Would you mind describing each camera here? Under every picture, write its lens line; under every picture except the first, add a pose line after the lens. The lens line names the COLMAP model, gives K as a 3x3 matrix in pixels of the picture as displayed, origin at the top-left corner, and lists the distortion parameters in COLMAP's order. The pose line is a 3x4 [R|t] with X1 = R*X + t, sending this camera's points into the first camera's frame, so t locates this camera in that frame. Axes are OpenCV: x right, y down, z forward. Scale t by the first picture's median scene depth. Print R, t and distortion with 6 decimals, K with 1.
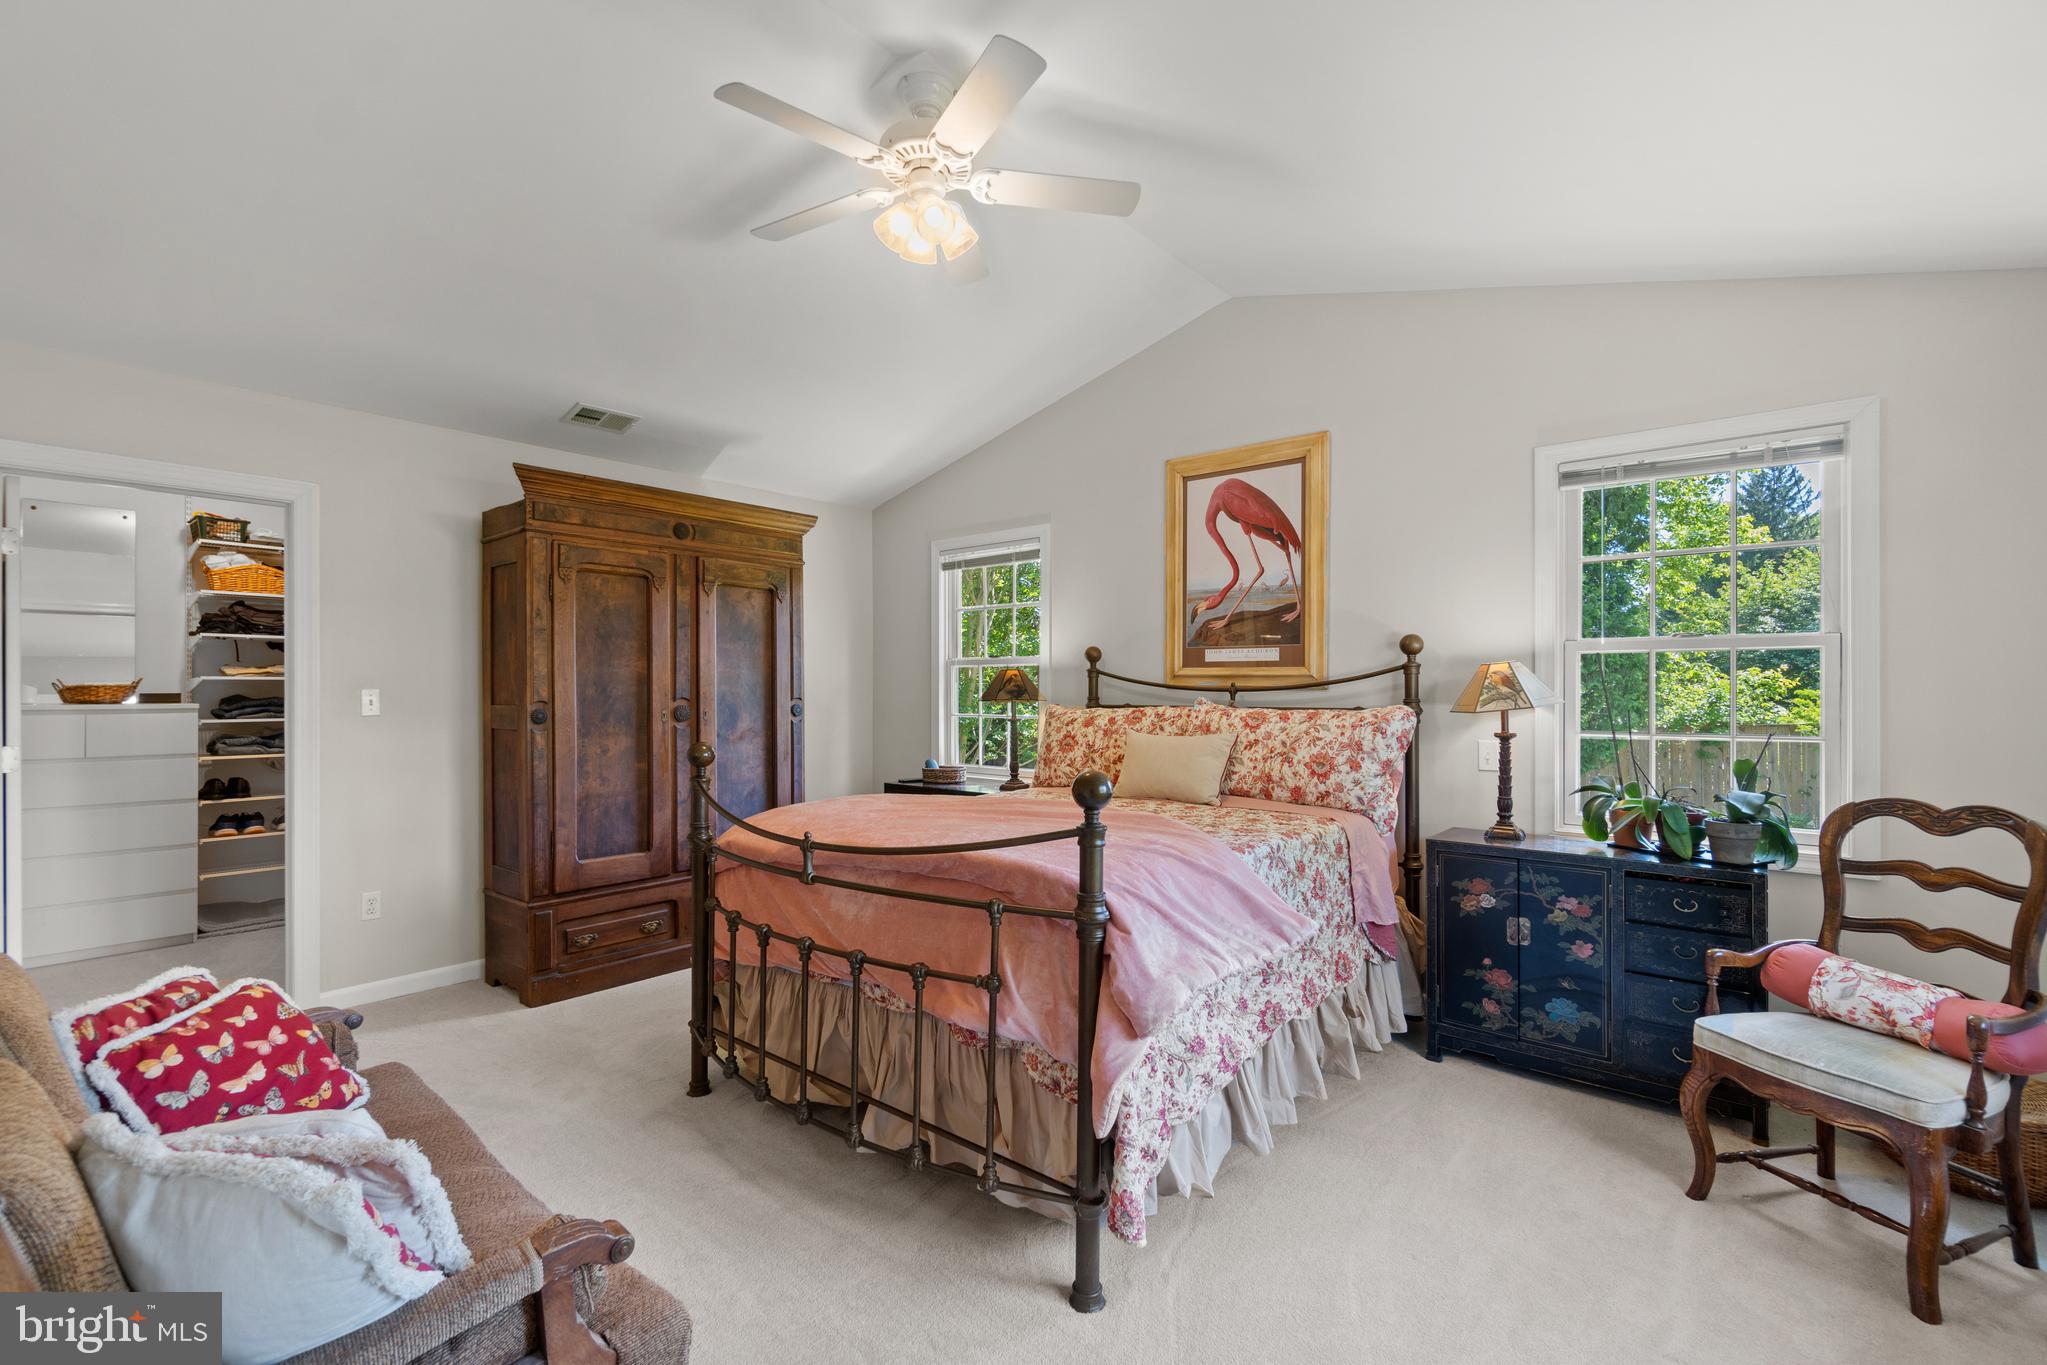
lens RADIAL K [[894.9, 0, 1021.3], [0, 894.9, 692.5], [0, 0, 1]] dist [-0.001030, -0.000221]
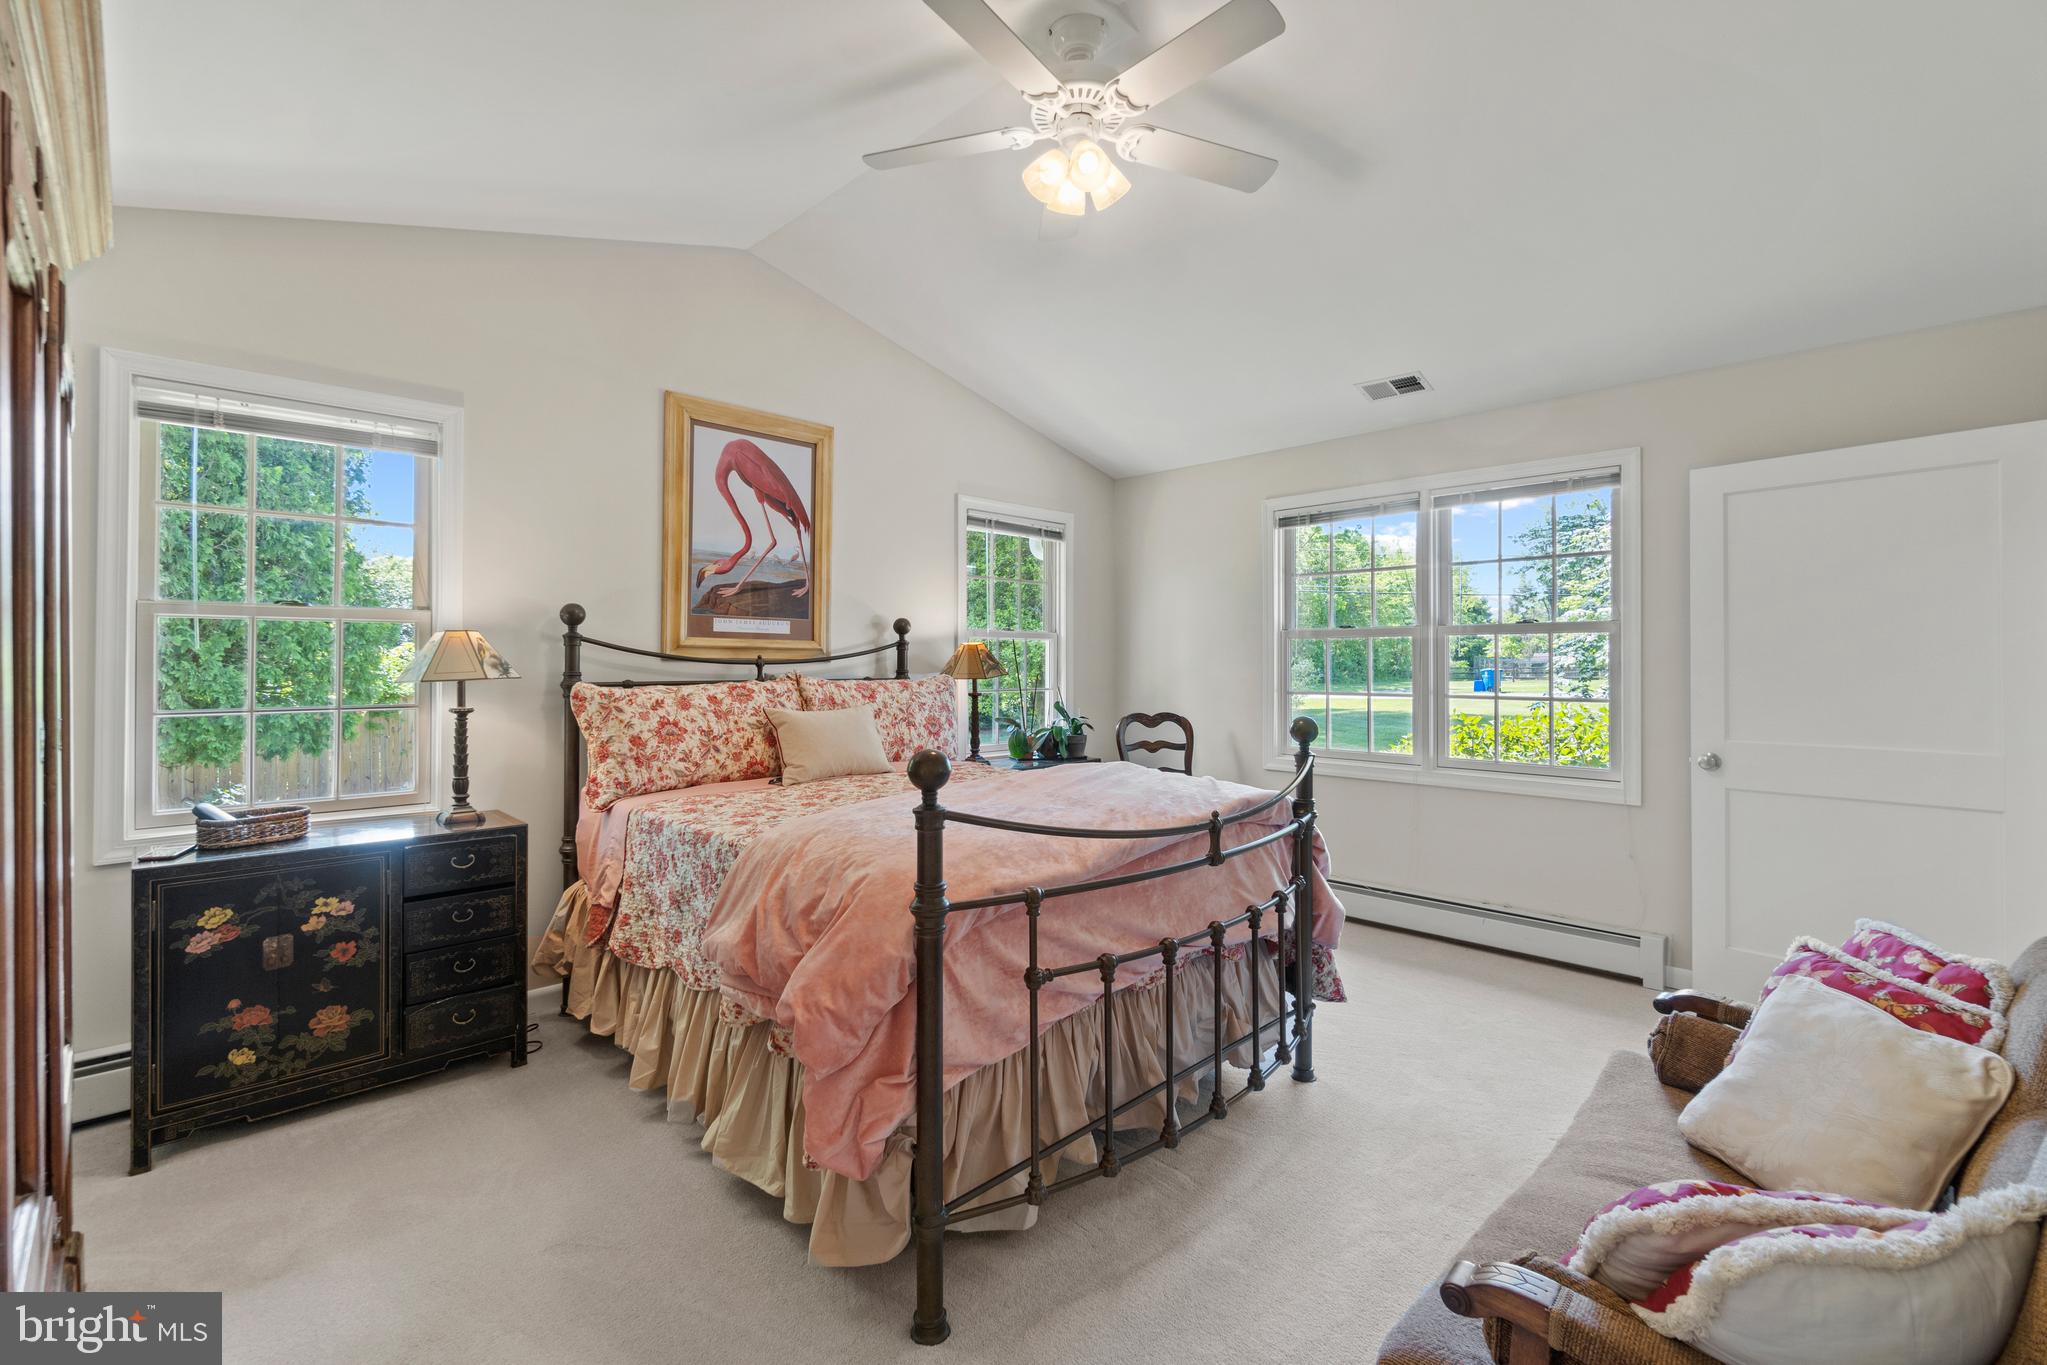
lens RADIAL K [[880.8, 0, 1019.4], [0, 880.8, 646.7], [0, 0, 1]] dist [0.033483, 0.000041]
pose [[0.091560, 0.019739, 0.995604, -0.694342], [0.005117, 0.999781, -0.020292, 0.000666], [-0.995786, 0.006952, 0.091438, 0.652780]]
